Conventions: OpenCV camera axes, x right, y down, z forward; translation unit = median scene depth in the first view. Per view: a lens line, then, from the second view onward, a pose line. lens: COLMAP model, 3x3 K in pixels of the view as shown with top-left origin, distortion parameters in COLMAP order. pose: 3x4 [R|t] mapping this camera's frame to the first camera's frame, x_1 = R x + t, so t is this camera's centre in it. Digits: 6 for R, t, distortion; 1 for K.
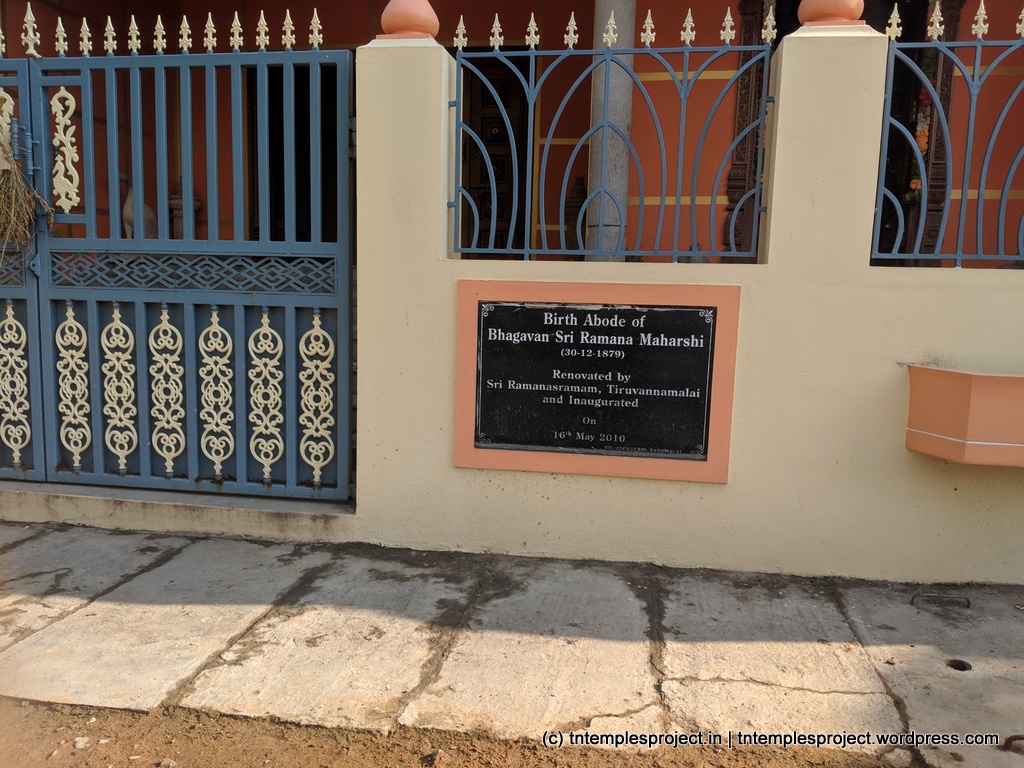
lens RADIAL K [[825.2, 0, 513.6], [0, 825.2, 379.3], [0, 0, 1]] dist [0.024658, -0.045604]
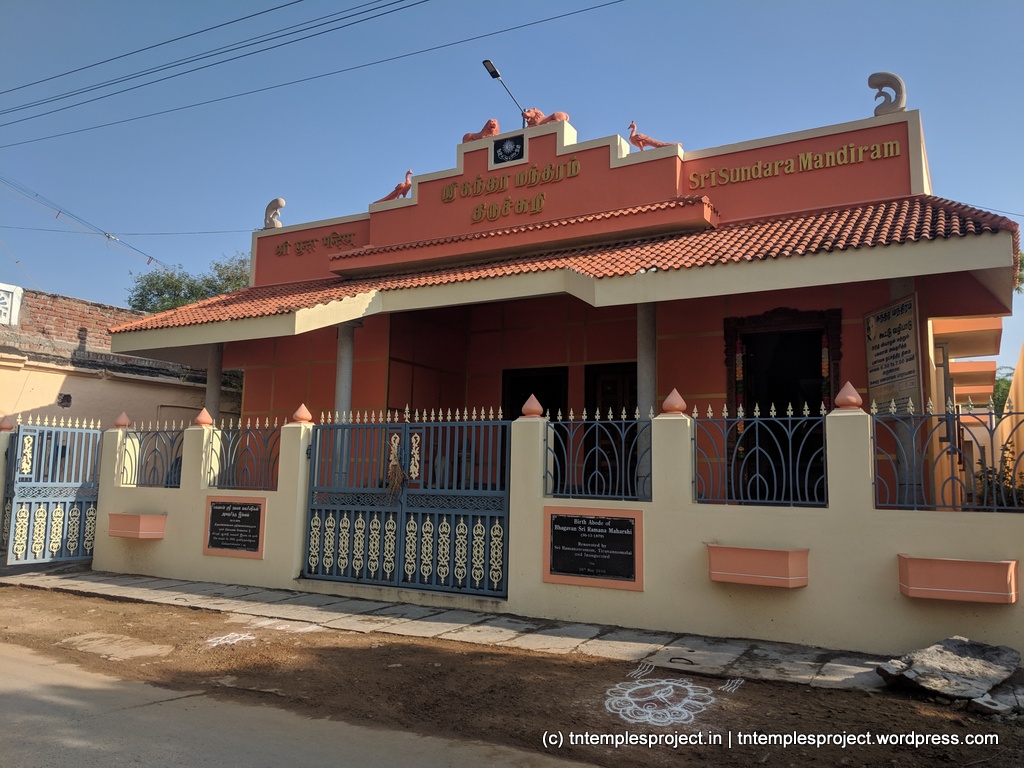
lens RADIAL K [[825.2, 0, 510.1], [0, 825.2, 384.0], [0, 0, 1]] dist [0.024658, -0.045604]
pose [[0.929043, -0.045149, -0.367206, 0.740341], [-0.049708, 0.968295, -0.244815, 0.137023], [0.366617, 0.245697, 0.897343, -1.351141]]
